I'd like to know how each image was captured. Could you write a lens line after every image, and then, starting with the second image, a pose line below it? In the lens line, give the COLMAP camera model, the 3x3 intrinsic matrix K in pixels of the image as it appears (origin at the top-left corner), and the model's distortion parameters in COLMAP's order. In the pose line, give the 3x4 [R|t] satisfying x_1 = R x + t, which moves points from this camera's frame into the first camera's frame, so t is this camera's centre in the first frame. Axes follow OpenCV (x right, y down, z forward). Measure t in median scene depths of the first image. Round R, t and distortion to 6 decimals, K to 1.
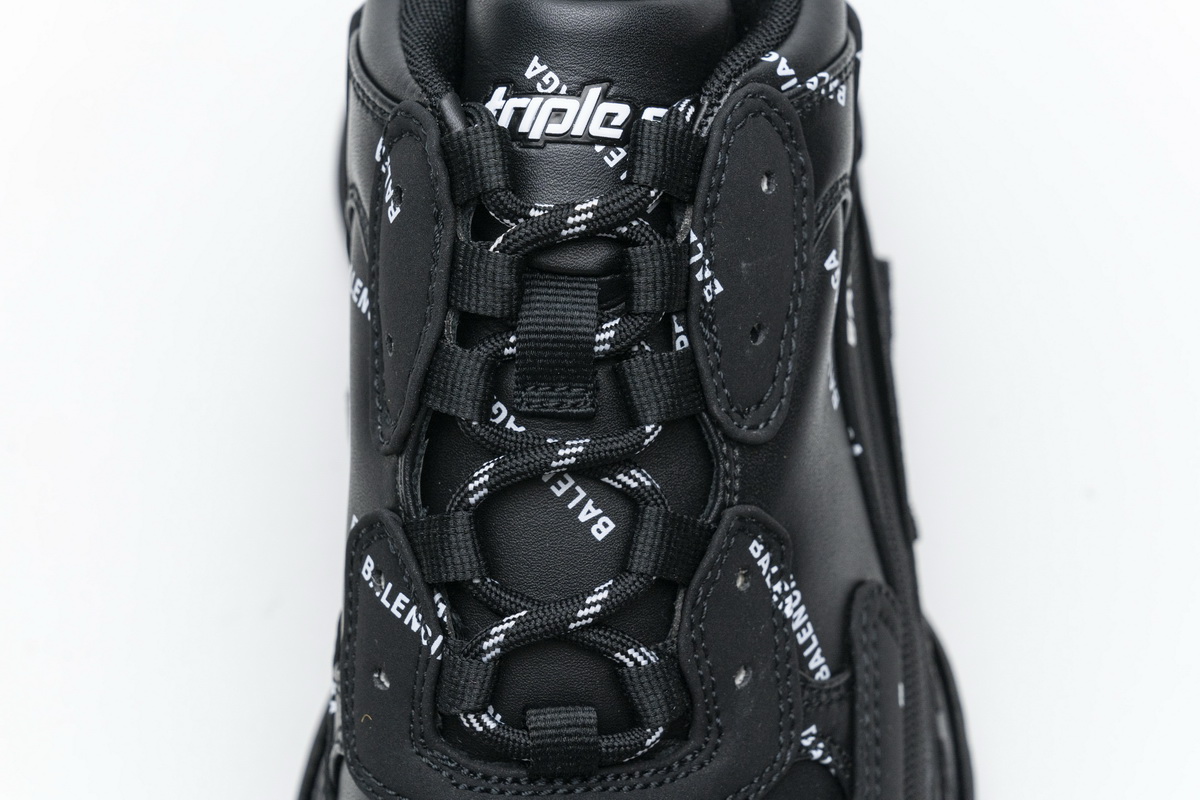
lens RADIAL K [[2533.3, 0, 600.4], [0, 2533.3, 399.2], [0, 0, 1]] dist [-0.011579, 0.000000]
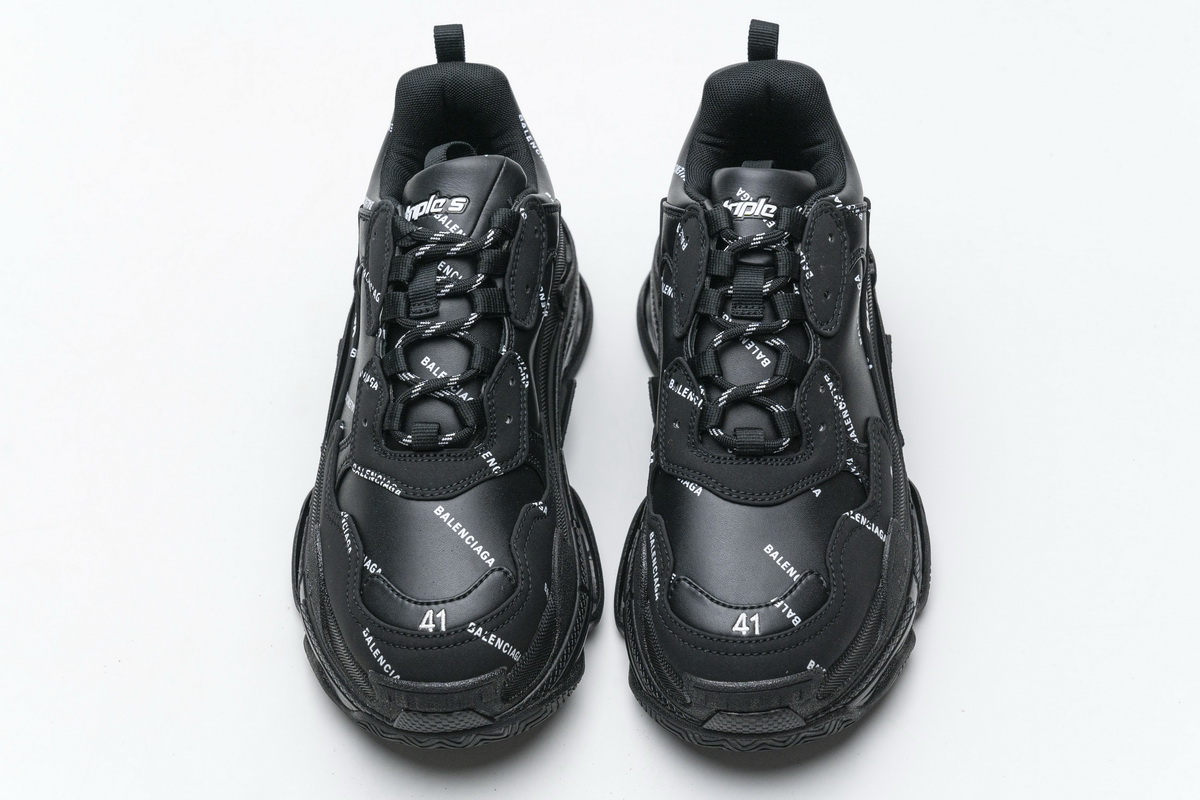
lens RADIAL K [[2092.7, 0, 600.0], [0, 2092.7, 400.6], [0, 0, 1]] dist [0.018138, 0.000000]
pose [[0.997786, 0.006201, -0.066213, -0.025662], [-0.023427, 0.964596, -0.262688, 0.642803], [0.062240, 0.263658, 0.962606, -1.020201]]
